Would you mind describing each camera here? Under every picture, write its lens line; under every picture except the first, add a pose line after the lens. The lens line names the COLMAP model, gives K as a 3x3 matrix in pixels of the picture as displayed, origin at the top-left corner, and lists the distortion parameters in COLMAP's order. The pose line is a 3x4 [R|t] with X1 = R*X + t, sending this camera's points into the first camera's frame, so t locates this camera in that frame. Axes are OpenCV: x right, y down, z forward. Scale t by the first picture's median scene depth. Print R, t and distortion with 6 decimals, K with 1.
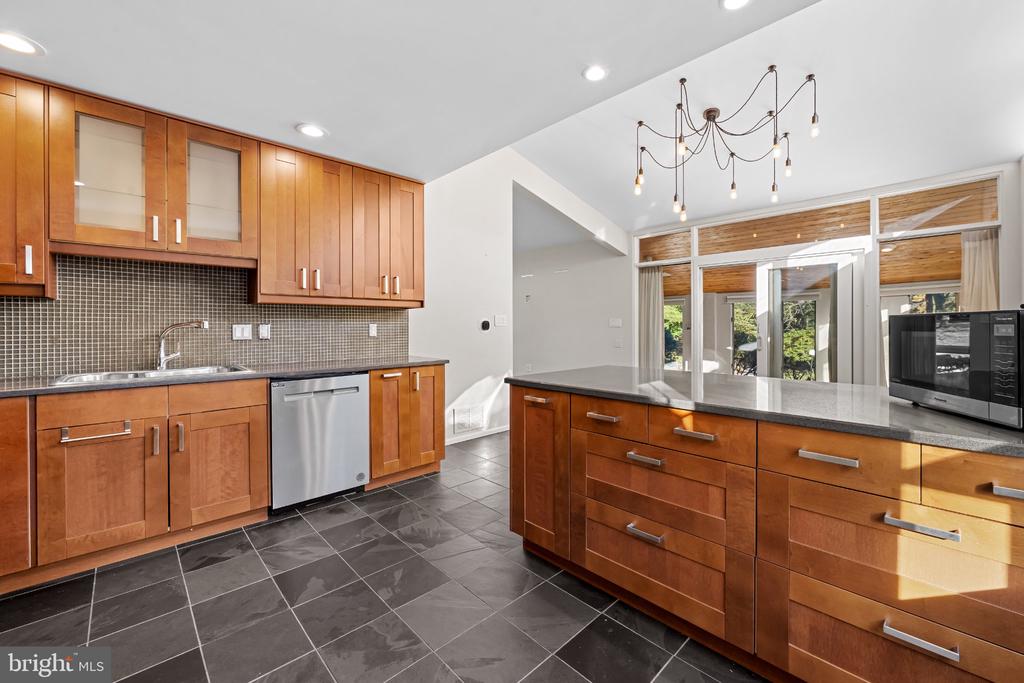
lens RADIAL K [[415.9, 0, 509.9], [0, 415.9, 325.3], [0, 0, 1]] dist [-0.004901, 0.000068]
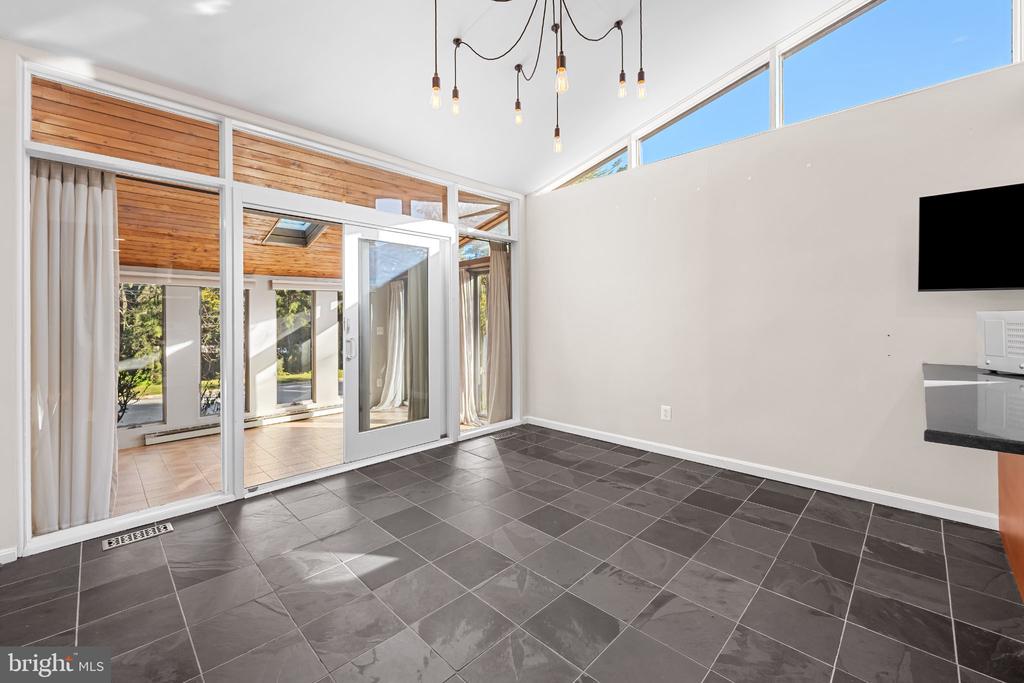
lens RADIAL K [[415.9, 0, 509.2], [0, 415.9, 314.6], [0, 0, 1]] dist [-0.004901, 0.000068]
pose [[-0.032163, 0.014412, 0.999379, -0.127156], [0.005528, 0.999883, -0.014241, 0.001070], [-0.999467, 0.005067, -0.032239, 1.578288]]
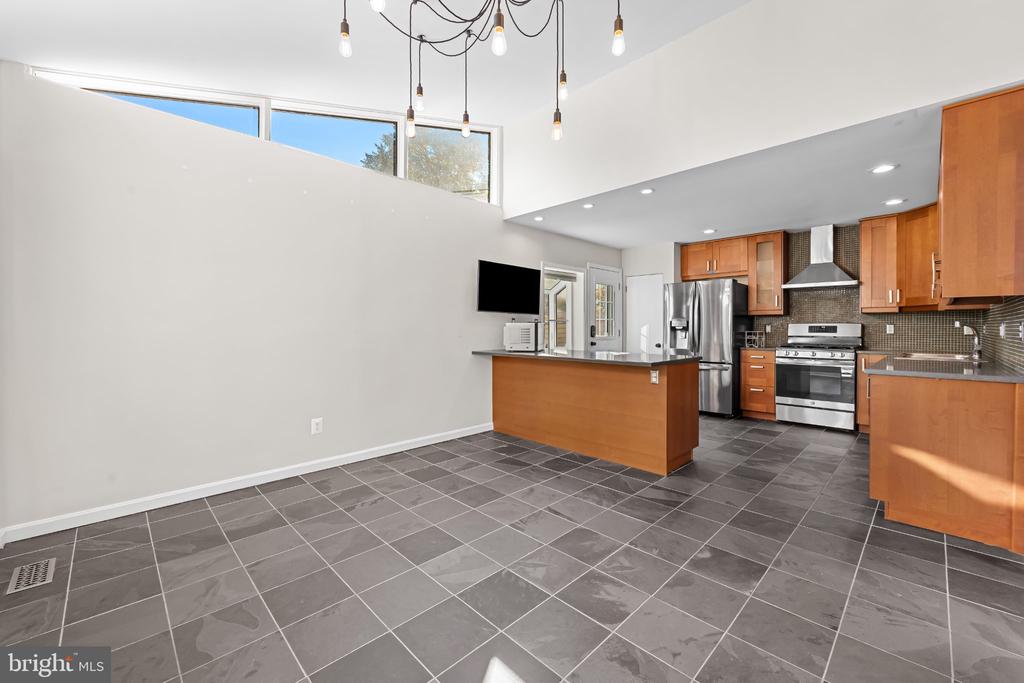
lens RADIAL K [[415.9, 0, 508.5], [0, 415.9, 332.9], [0, 0, 1]] dist [-0.004901, 0.000068]
pose [[-0.999869, 0.003016, -0.015898, 0.707069], [0.002809, 0.999912, 0.012993, 0.005573], [0.015936, 0.012946, -0.999789, 2.355265]]
